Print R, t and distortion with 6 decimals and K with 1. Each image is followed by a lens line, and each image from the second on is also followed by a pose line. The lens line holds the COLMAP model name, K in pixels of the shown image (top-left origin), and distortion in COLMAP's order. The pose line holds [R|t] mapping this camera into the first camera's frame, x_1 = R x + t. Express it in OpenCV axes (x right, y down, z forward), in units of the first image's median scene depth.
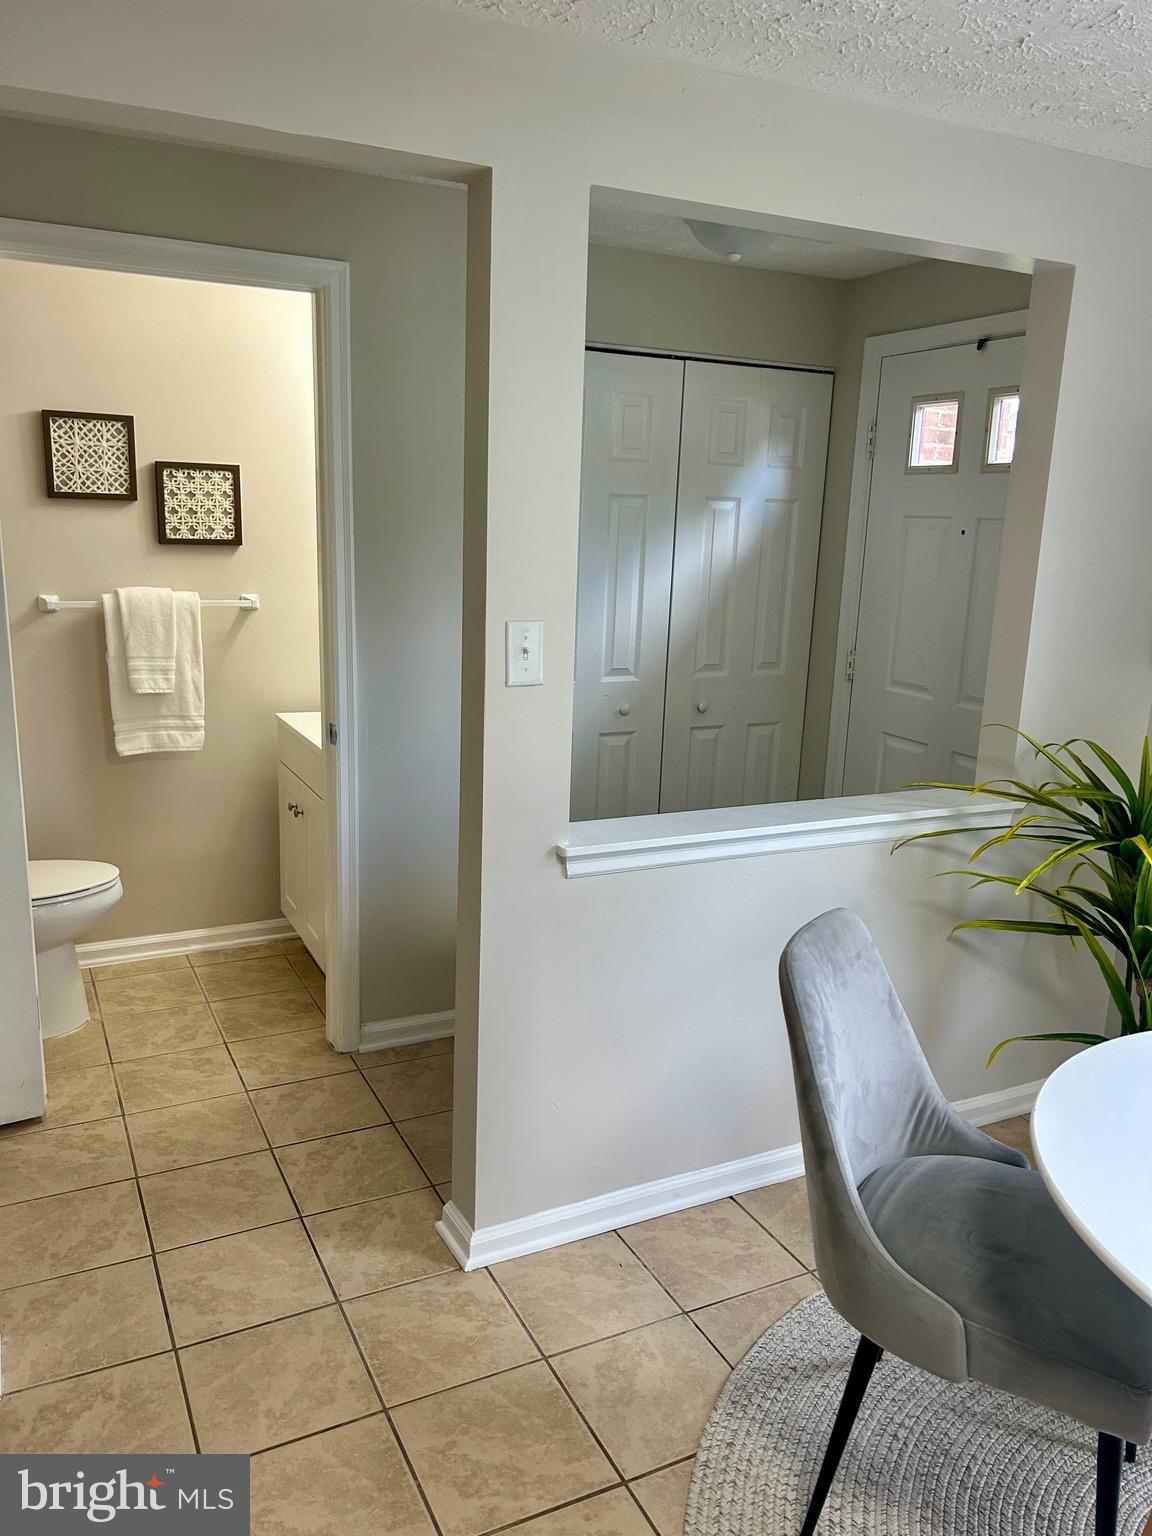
lens RADIAL K [[1159.7, 0, 573.1], [0, 1159.7, 773.2], [0, 0, 1]] dist [0.053105, -0.061082]
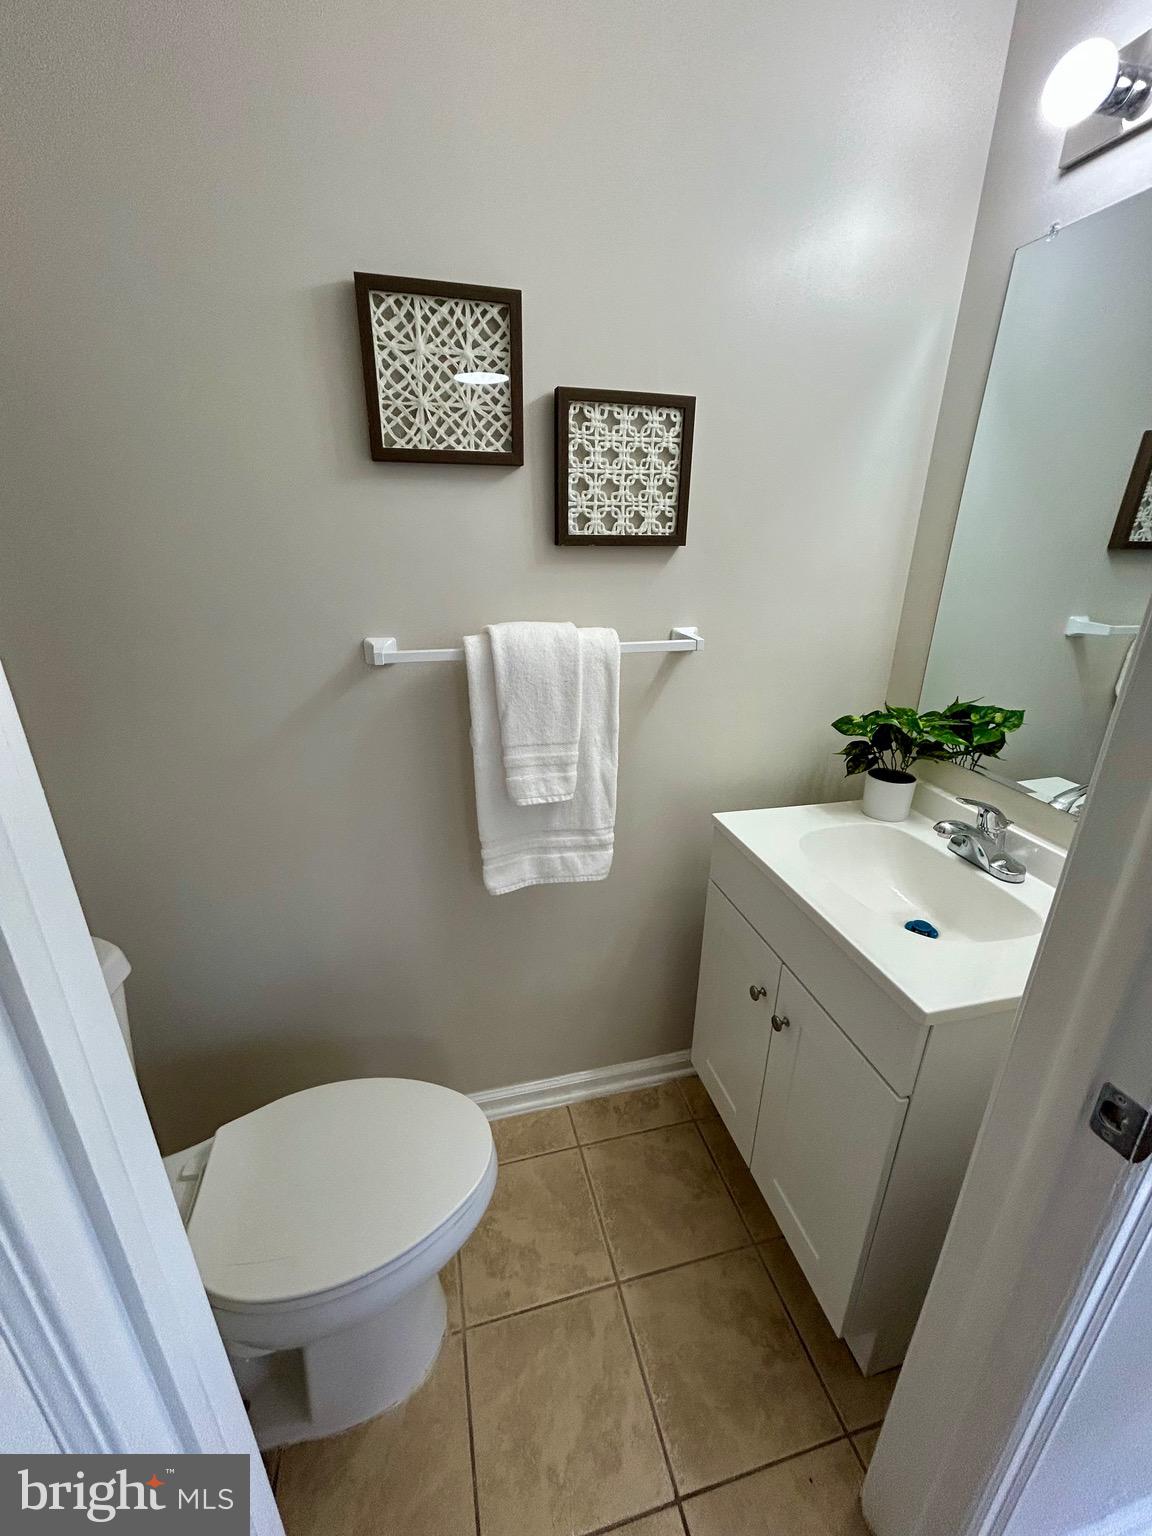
lens RADIAL K [[618.2, 0, 581.5], [0, 618.2, 768.6], [0, 0, 1]] dist [-0.002614, 0.000793]
pose [[0.979146, 0.048753, -0.197223, -0.280369], [-0.023394, 0.991378, 0.128927, -0.128138], [0.201808, -0.121624, 0.971844, 0.701040]]
